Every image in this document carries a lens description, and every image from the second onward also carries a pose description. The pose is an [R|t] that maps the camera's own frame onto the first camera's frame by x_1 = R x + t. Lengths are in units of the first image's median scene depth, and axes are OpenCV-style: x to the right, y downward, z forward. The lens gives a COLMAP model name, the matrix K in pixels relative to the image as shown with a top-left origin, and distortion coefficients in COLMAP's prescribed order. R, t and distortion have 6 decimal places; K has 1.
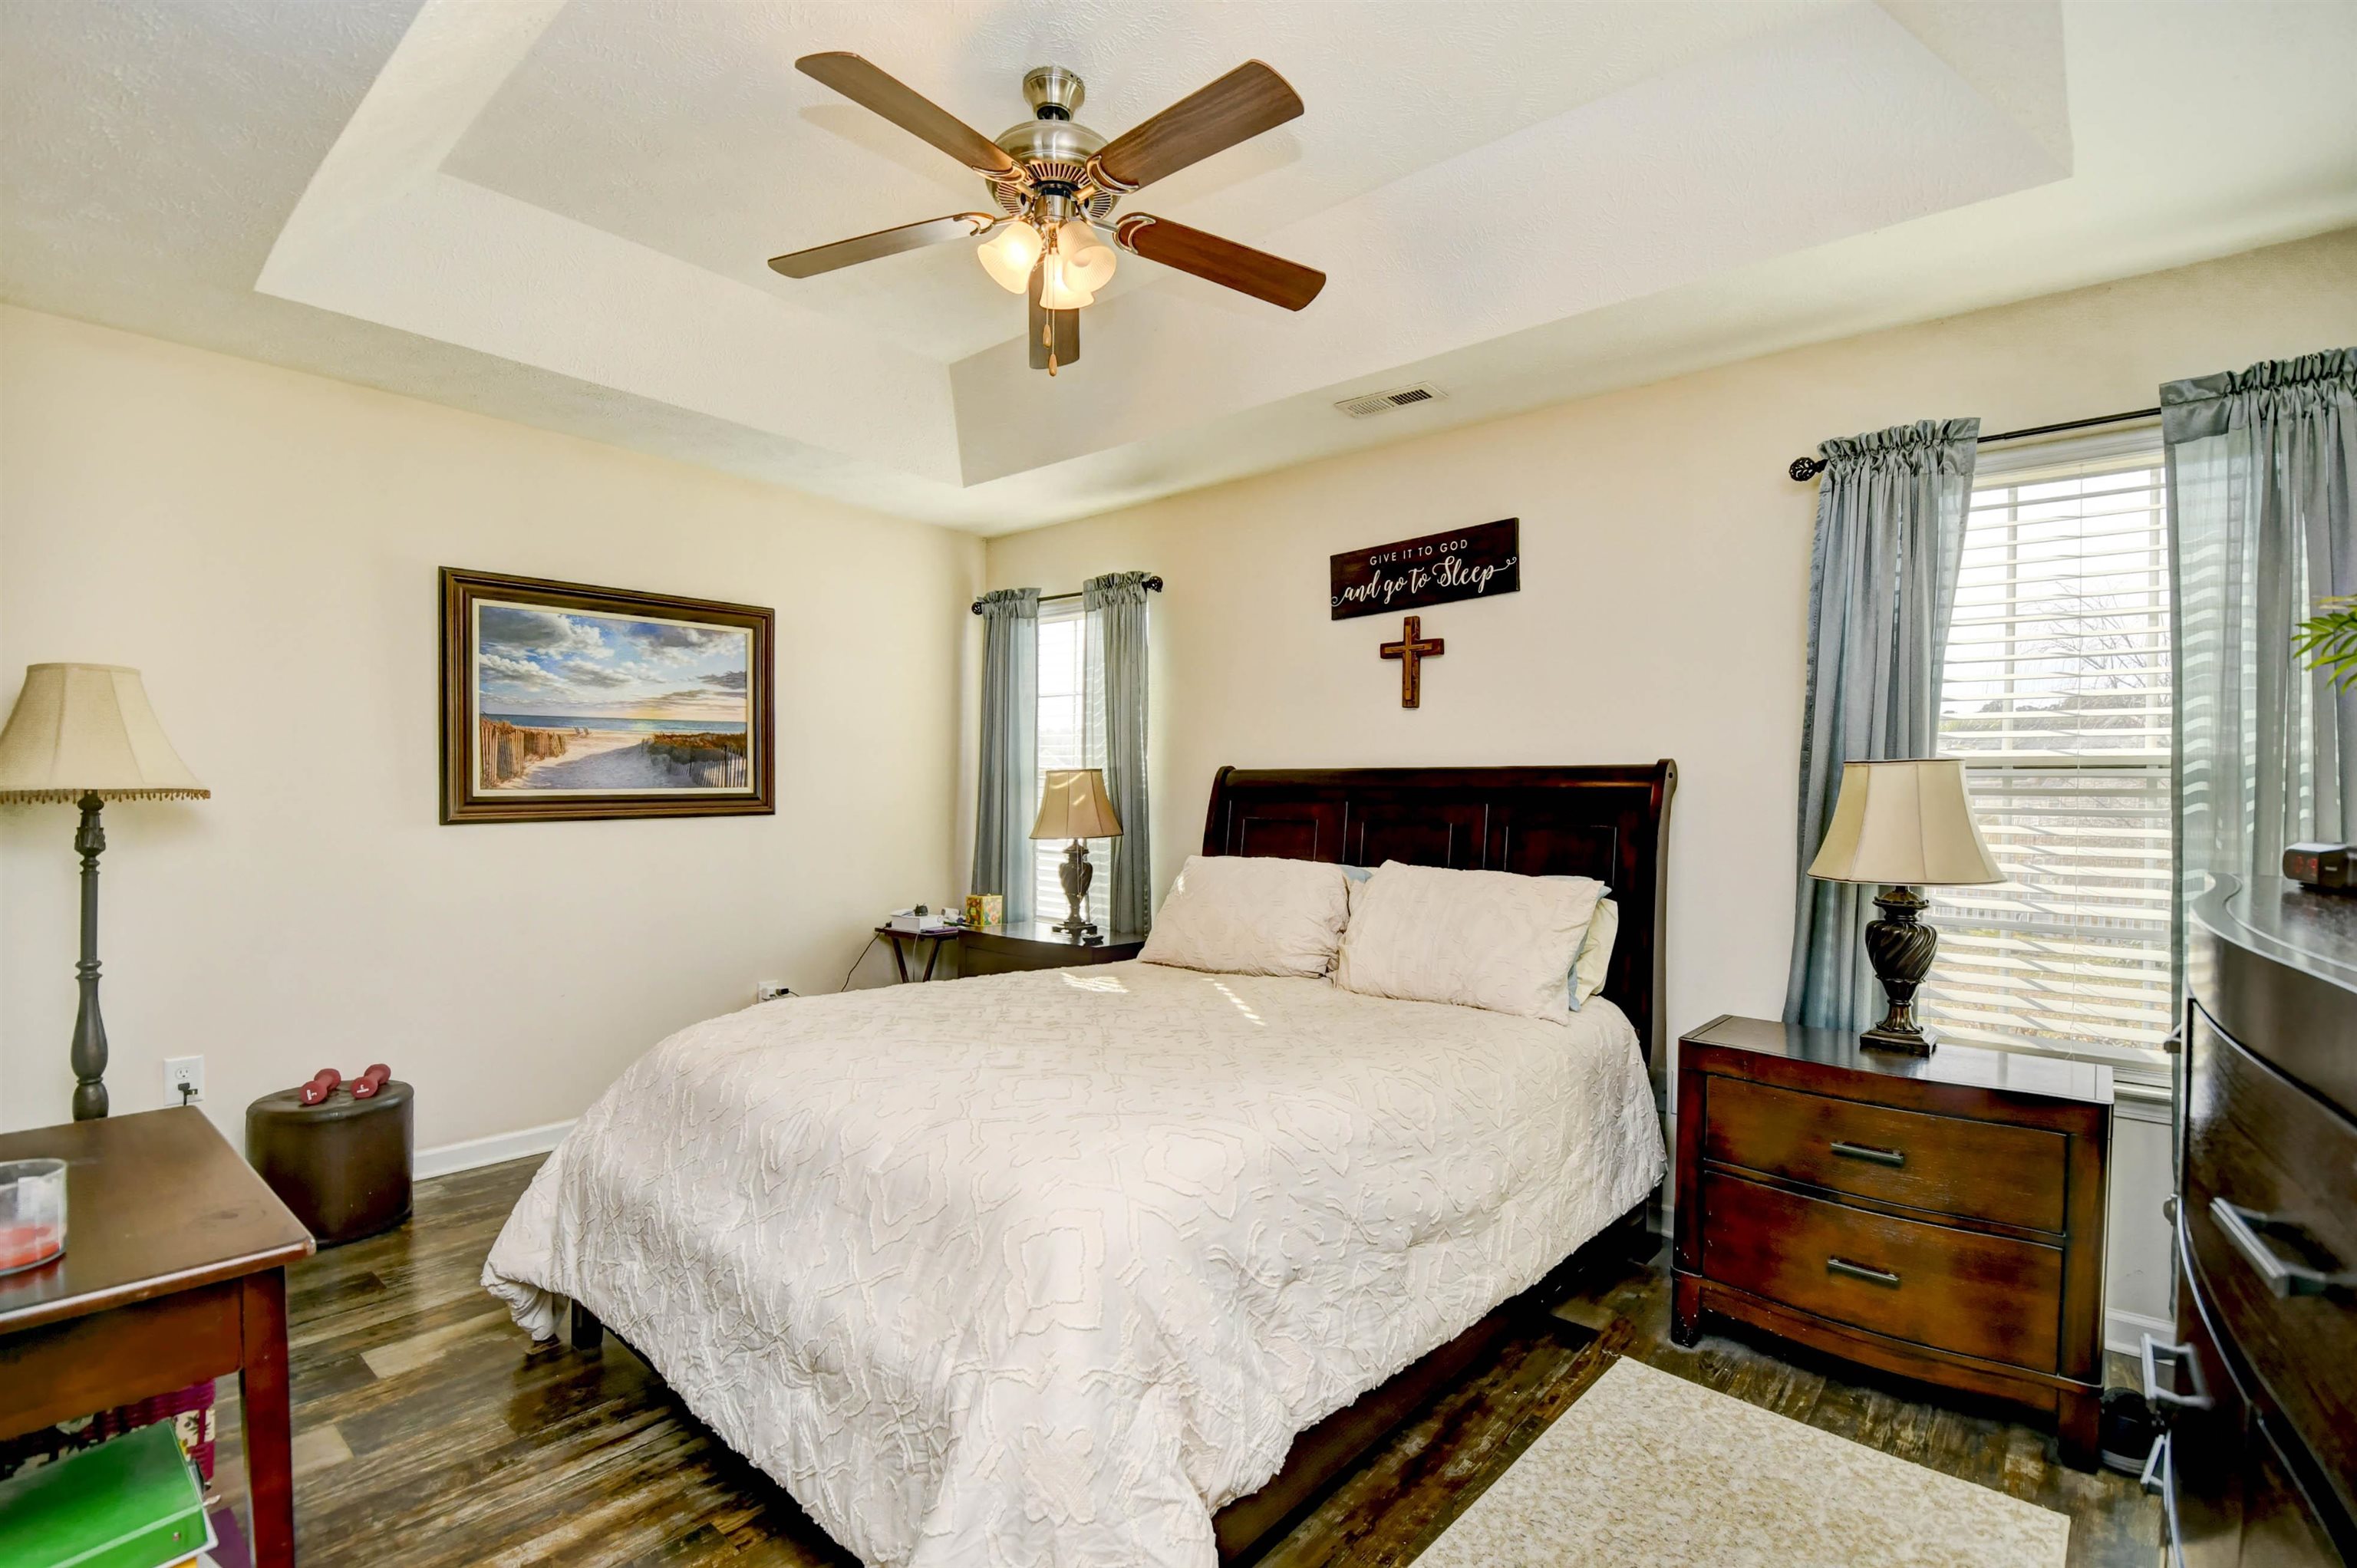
lens RADIAL K [[1032.5, 0, 1181.3], [0, 1032.5, 788.4], [0, 0, 1]] dist [-0.011446, -0.004889]
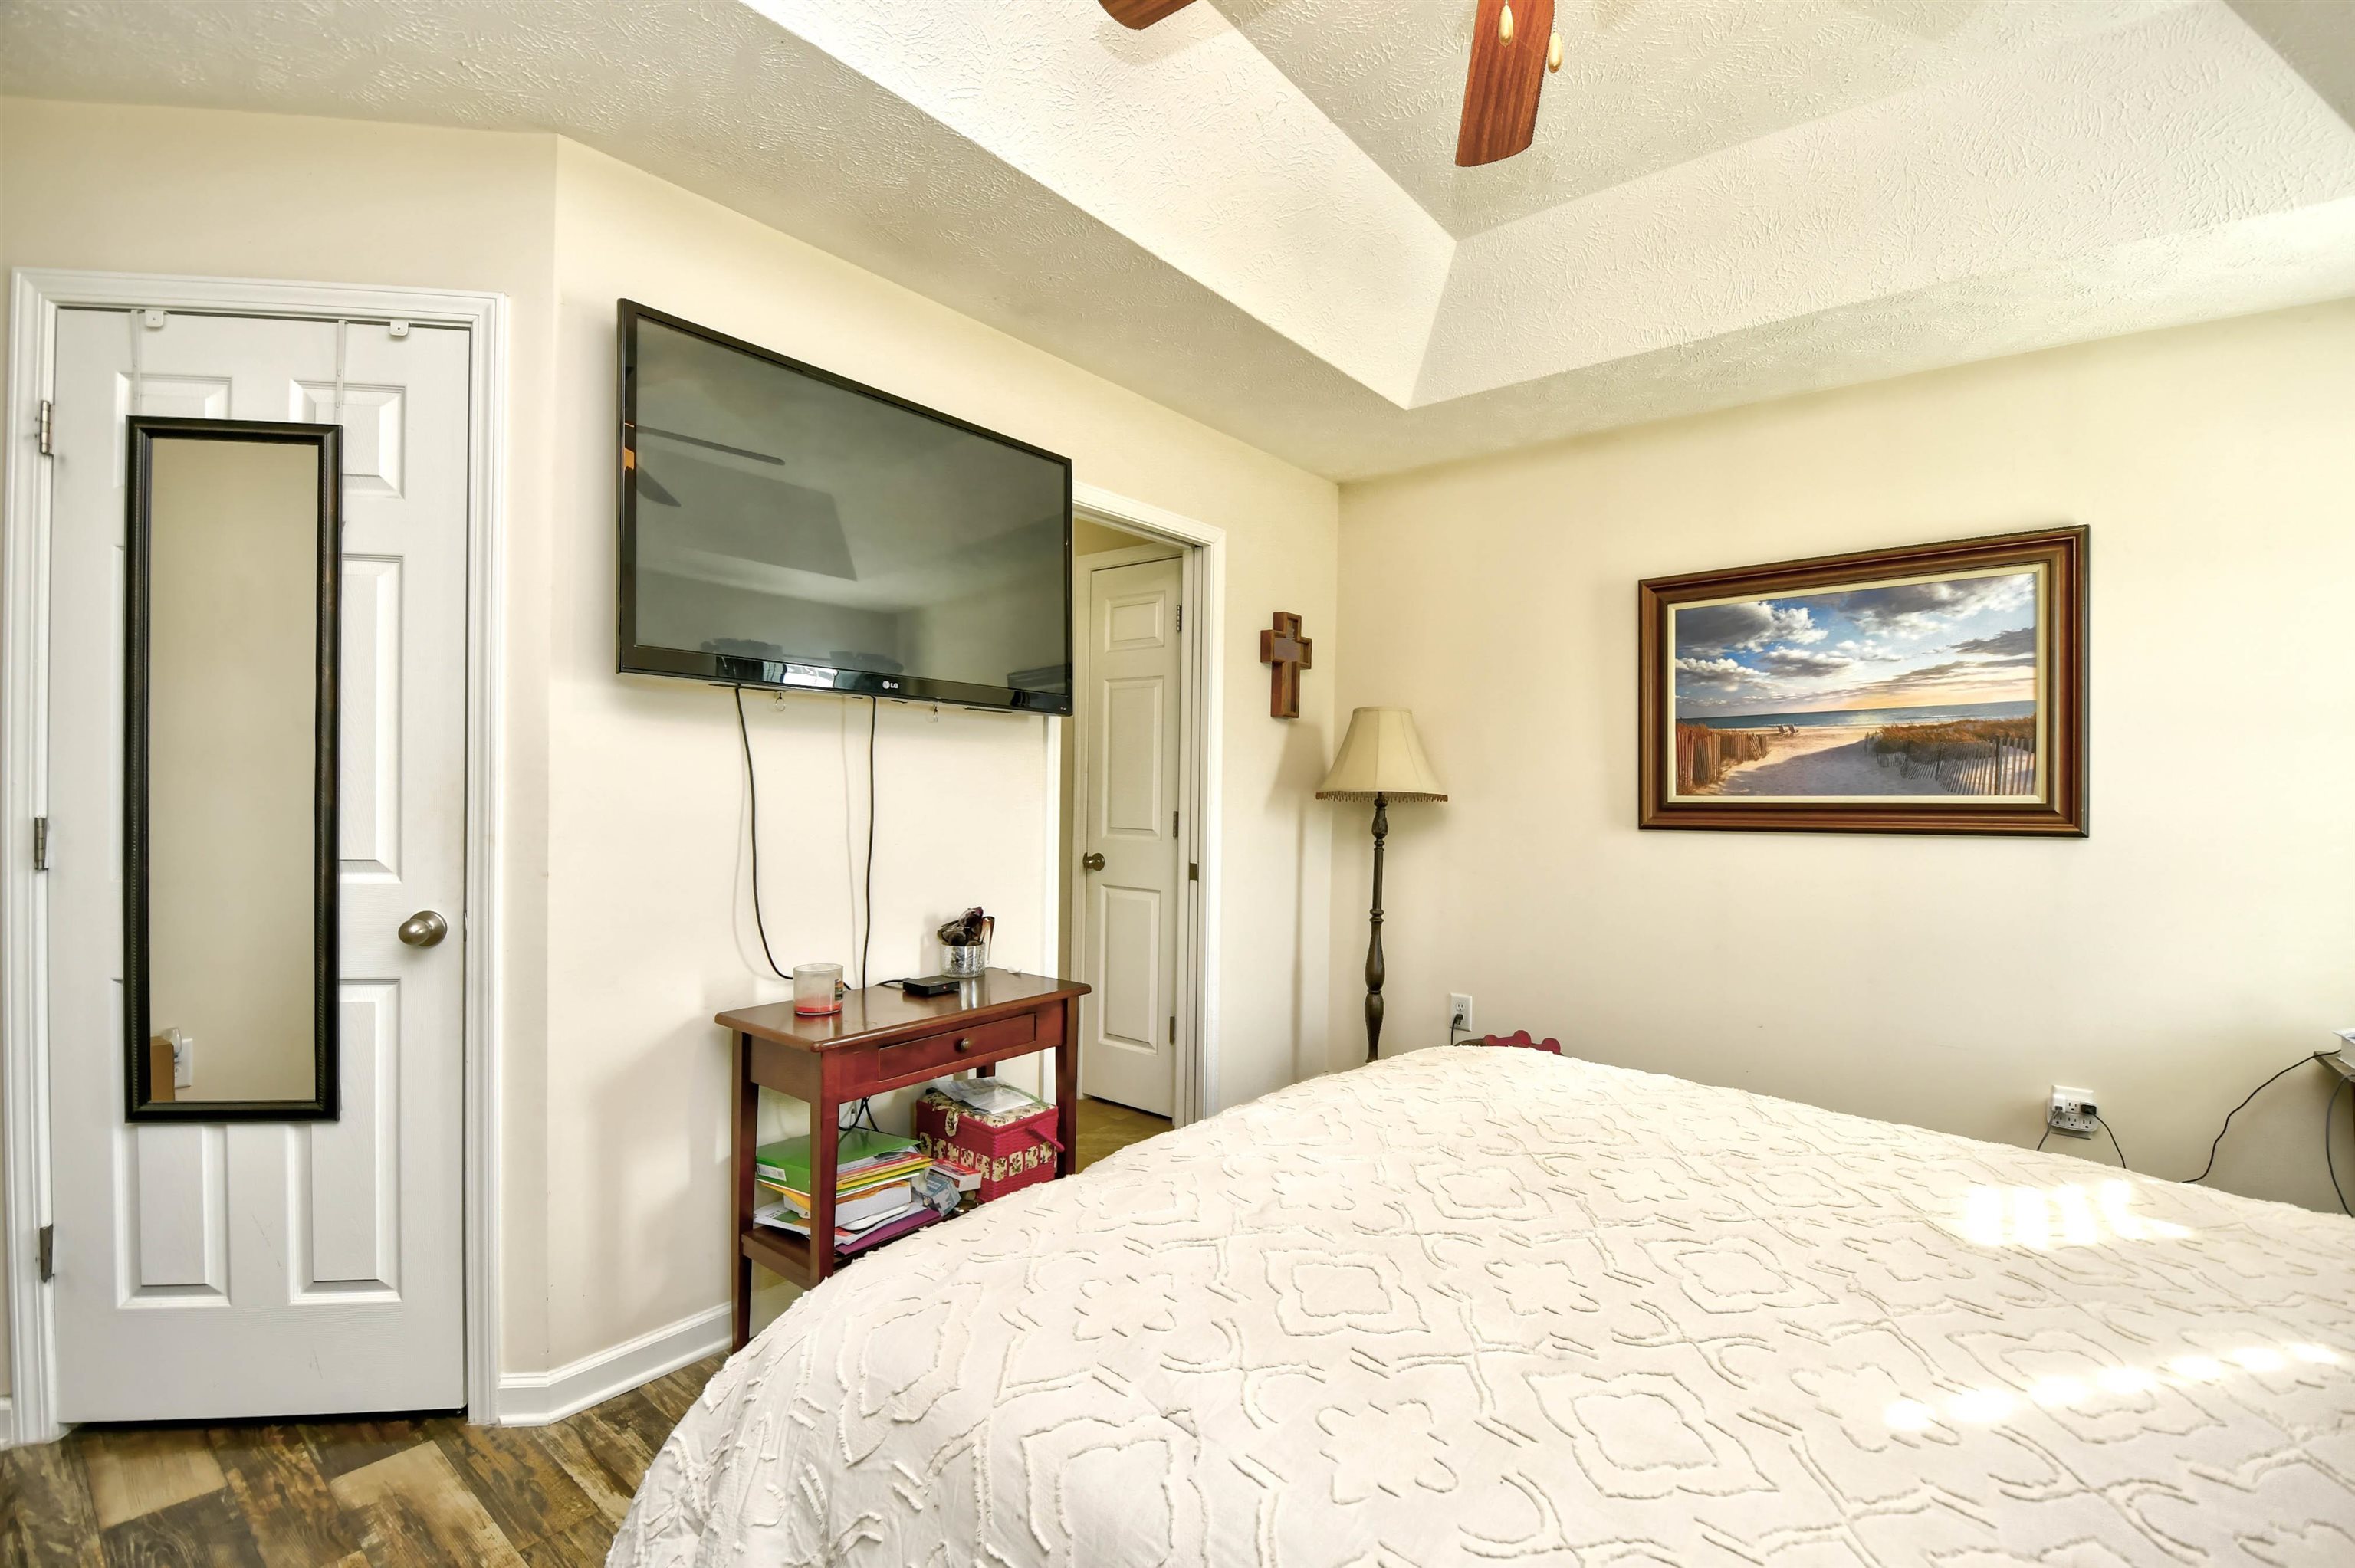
lens RADIAL K [[1031.6, 0, 1183.0], [0, 1031.6, 790.1], [0, 0, 1]] dist [-0.011446, -0.004889]
pose [[0.011023, -0.000921, -0.999939, 0.283834], [-0.006844, 0.999976, -0.000996, 0.000036], [0.999916, 0.006855, 0.011016, 0.478211]]
